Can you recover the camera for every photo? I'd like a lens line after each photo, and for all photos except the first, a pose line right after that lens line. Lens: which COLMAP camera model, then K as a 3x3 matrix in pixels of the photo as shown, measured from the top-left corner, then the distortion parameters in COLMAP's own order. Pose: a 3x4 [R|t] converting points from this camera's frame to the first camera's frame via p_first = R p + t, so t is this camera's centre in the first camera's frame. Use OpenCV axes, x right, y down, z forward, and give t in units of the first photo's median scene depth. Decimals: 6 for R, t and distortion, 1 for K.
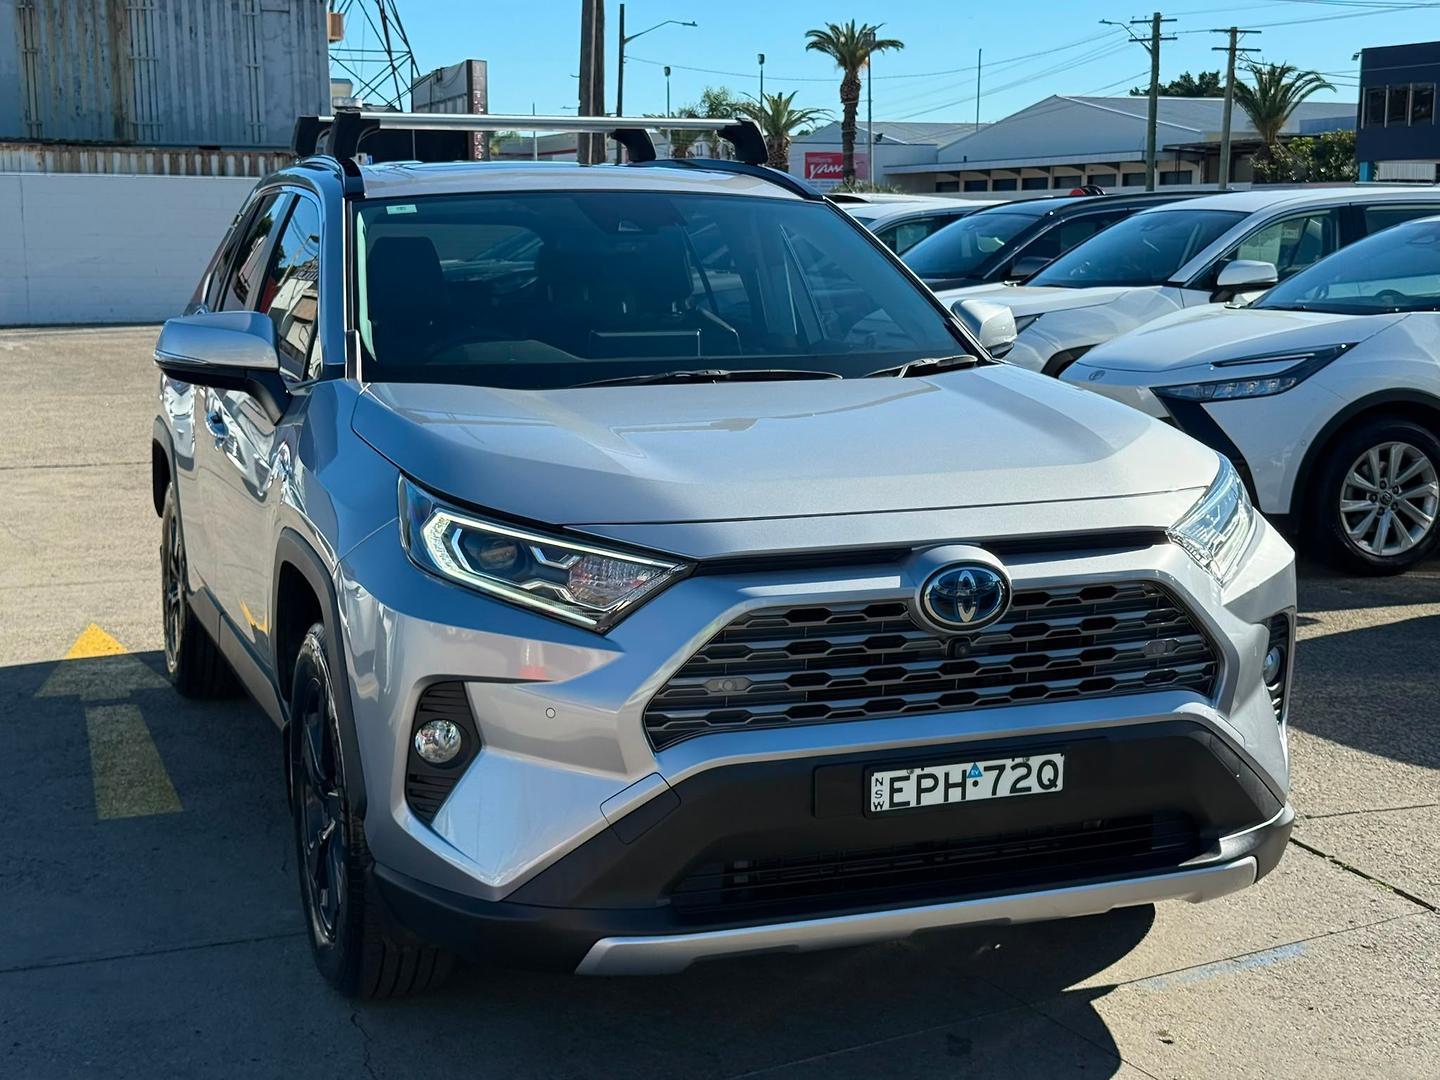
lens RADIAL K [[2065.1, 0, 720.0], [0, 2065.1, 540.0], [0, 0, 1]] dist [0.188661, -0.364027]
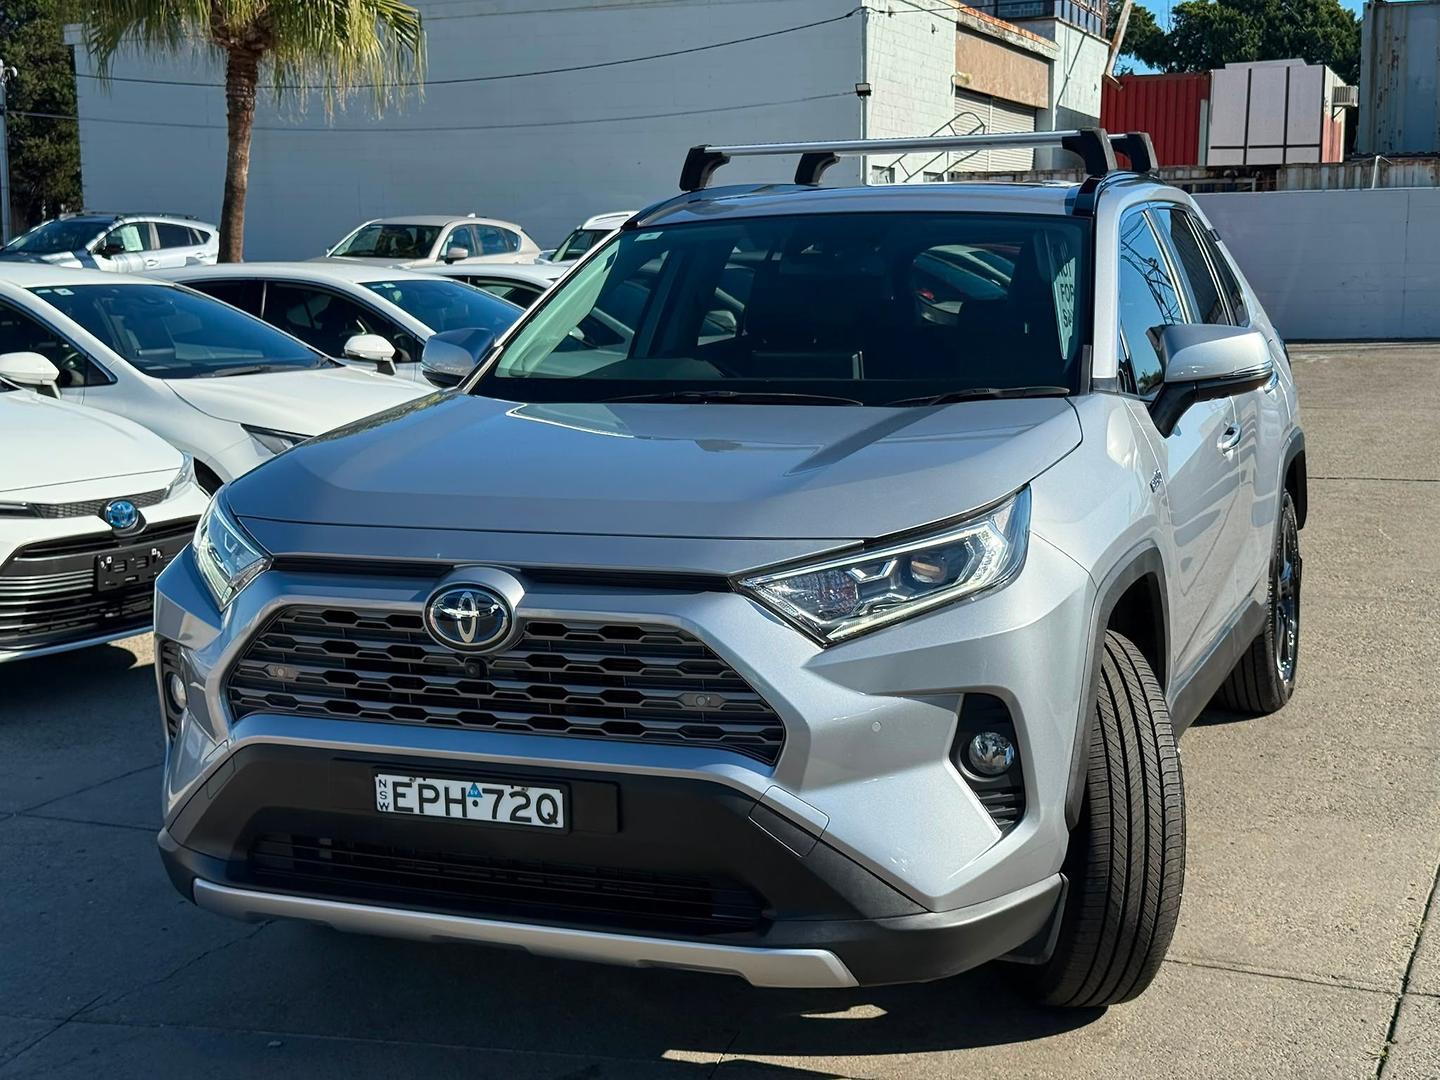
lens RADIAL K [[2065.1, 0, 720.0], [0, 2065.1, 540.0], [0, 0, 1]] dist [0.188661, -0.364027]
pose [[0.733239, 0.088156, -0.674233, 0.856684], [-0.091991, 0.995305, 0.030095, -0.050533], [0.673720, 0.039956, 0.737906, 0.318742]]
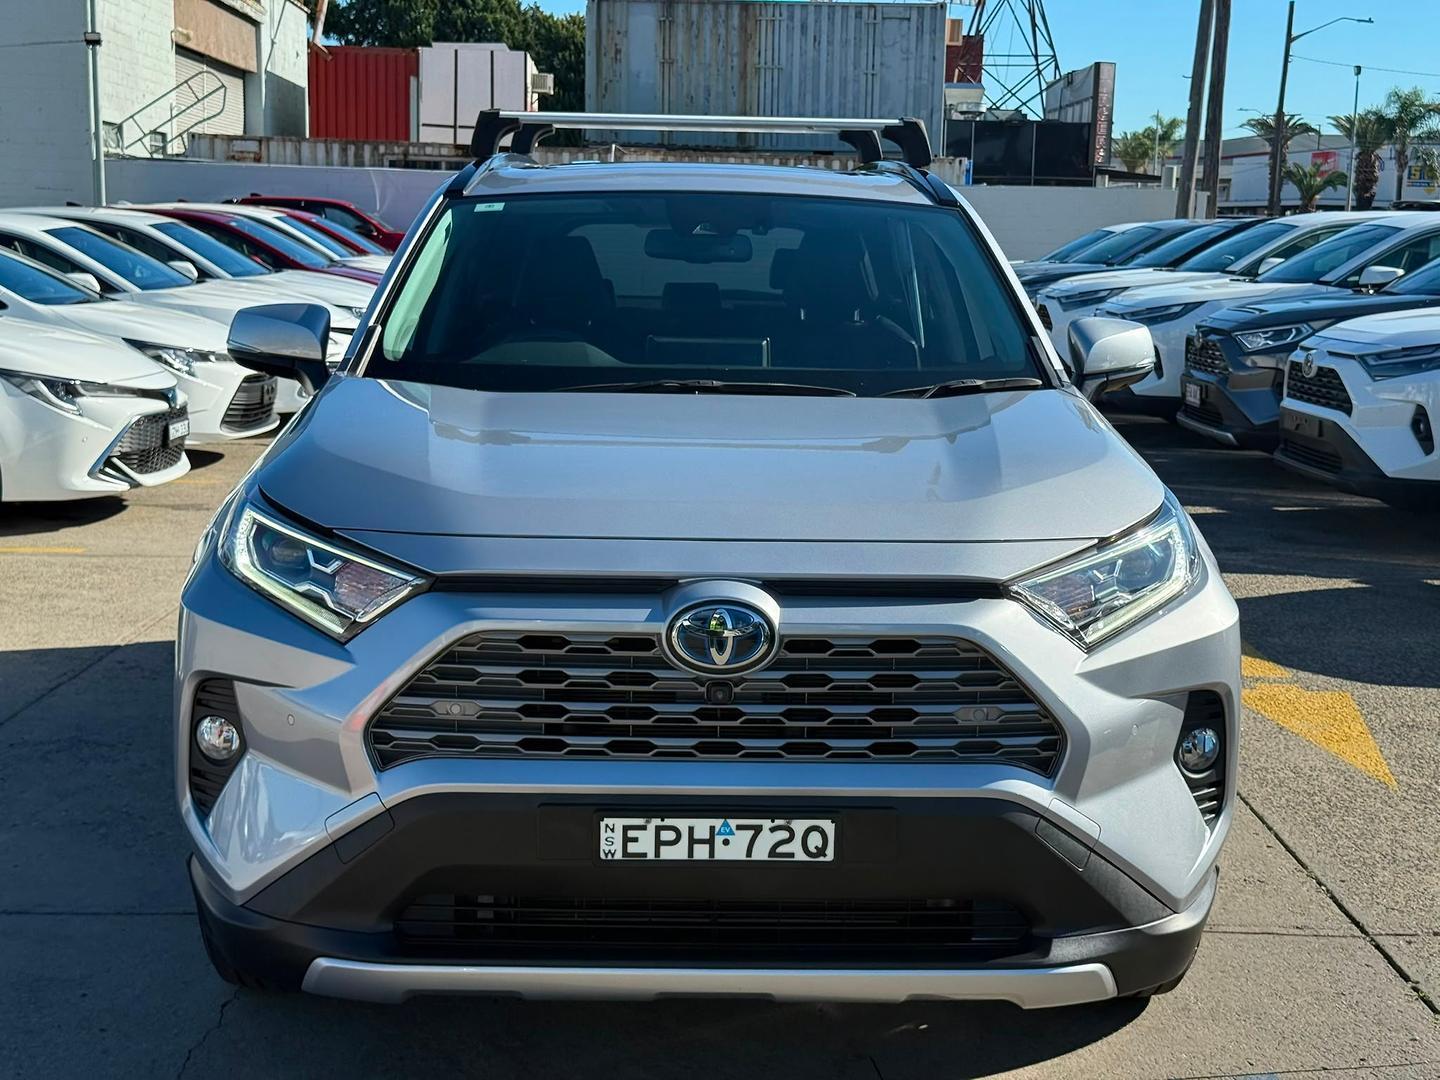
lens RADIAL K [[2065.1, 0, 720.0], [0, 2065.1, 540.0], [0, 0, 1]] dist [0.188661, -0.364027]
pose [[0.942914, 0.071695, -0.325228, 0.396609], [-0.072488, 0.997322, 0.009694, -0.023522], [0.325052, 0.014434, 0.945586, 0.129077]]
